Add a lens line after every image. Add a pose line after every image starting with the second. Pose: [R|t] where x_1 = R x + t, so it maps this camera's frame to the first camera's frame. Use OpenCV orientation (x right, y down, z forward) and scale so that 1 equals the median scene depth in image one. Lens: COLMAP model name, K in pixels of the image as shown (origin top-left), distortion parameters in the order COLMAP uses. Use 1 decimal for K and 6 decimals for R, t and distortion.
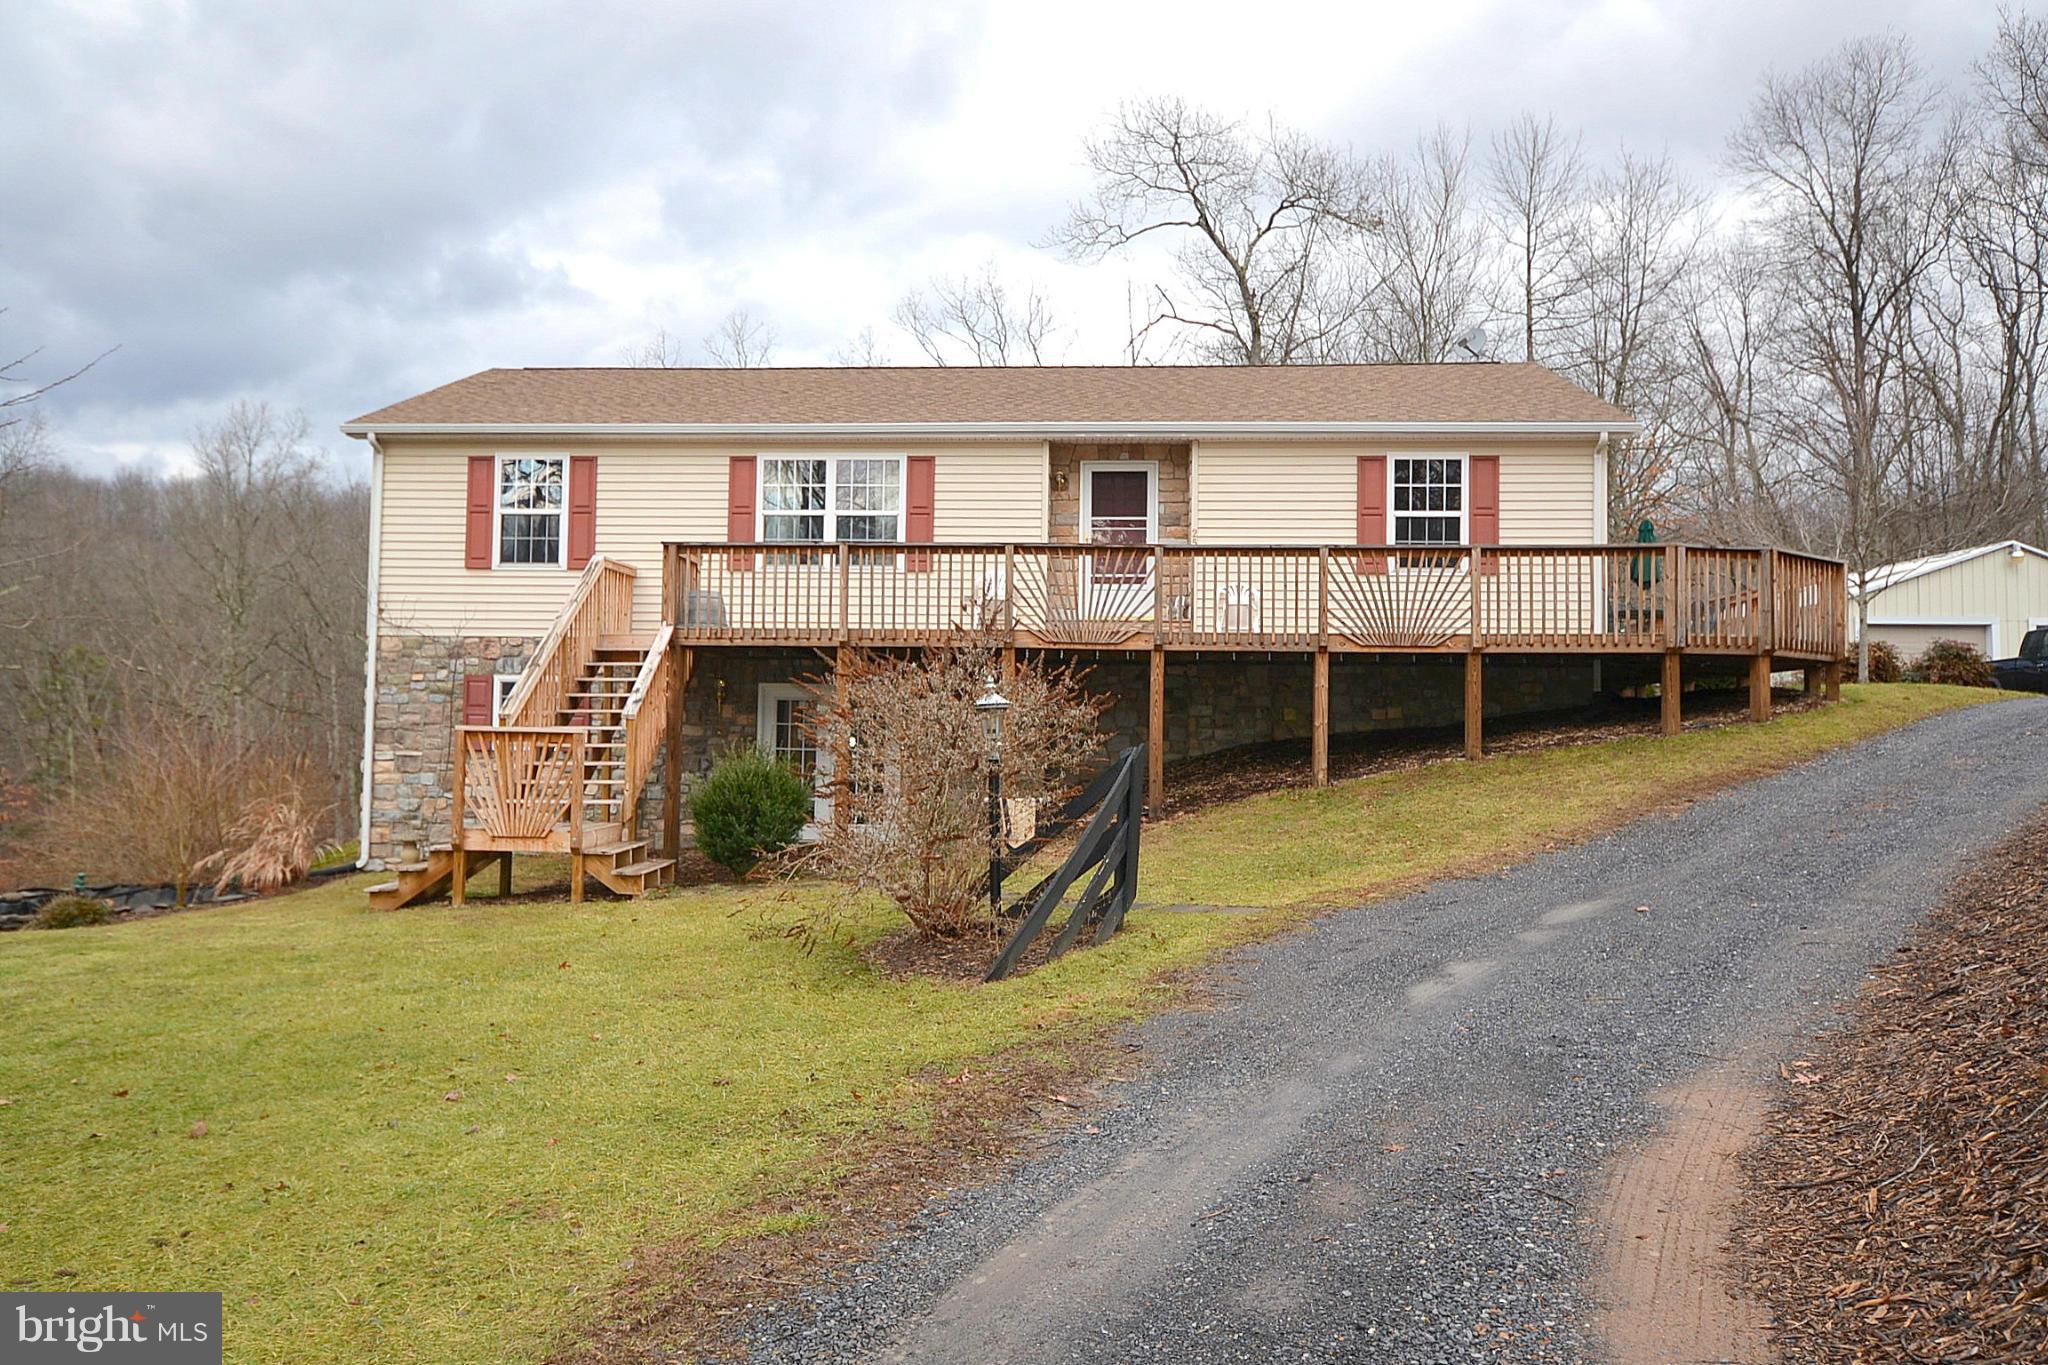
lens RADIAL K [[958.3, 0, 1010.7], [0, 958.3, 678.0], [0, 0, 1]] dist [0.020683, -0.028393]
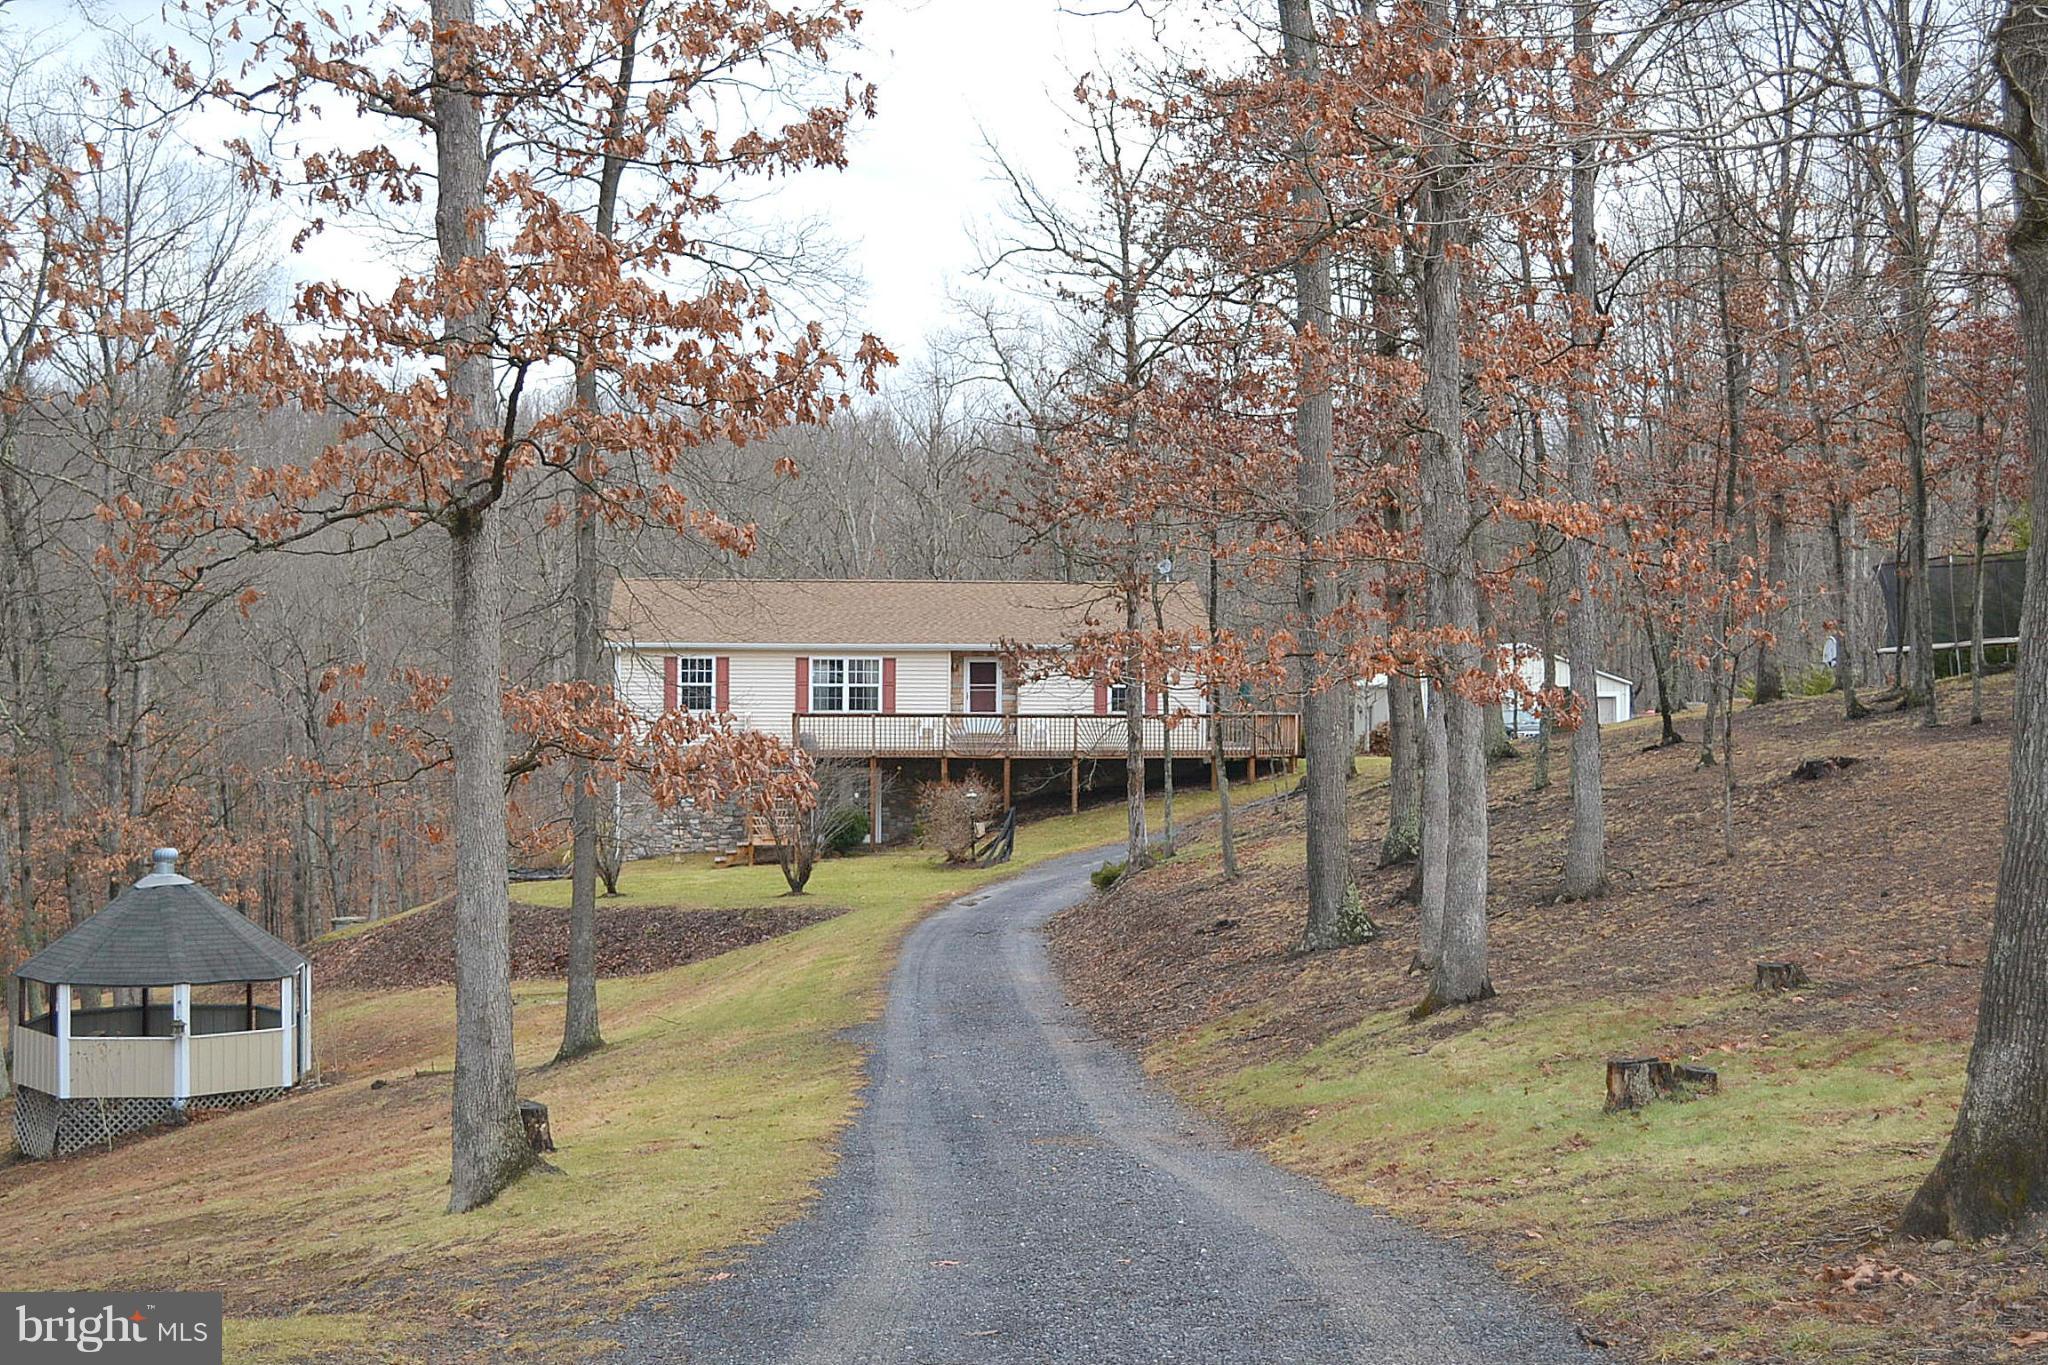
lens RADIAL K [[958.3, 0, 1010.7], [0, 958.3, 678.0], [0, 0, 1]] dist [0.020683, -0.028393]
pose [[0.976957, 0.007673, 0.213296, -0.284222], [-0.001906, 0.999627, -0.027229, -0.135921], [-0.213426, 0.026195, 0.976608, -1.085151]]
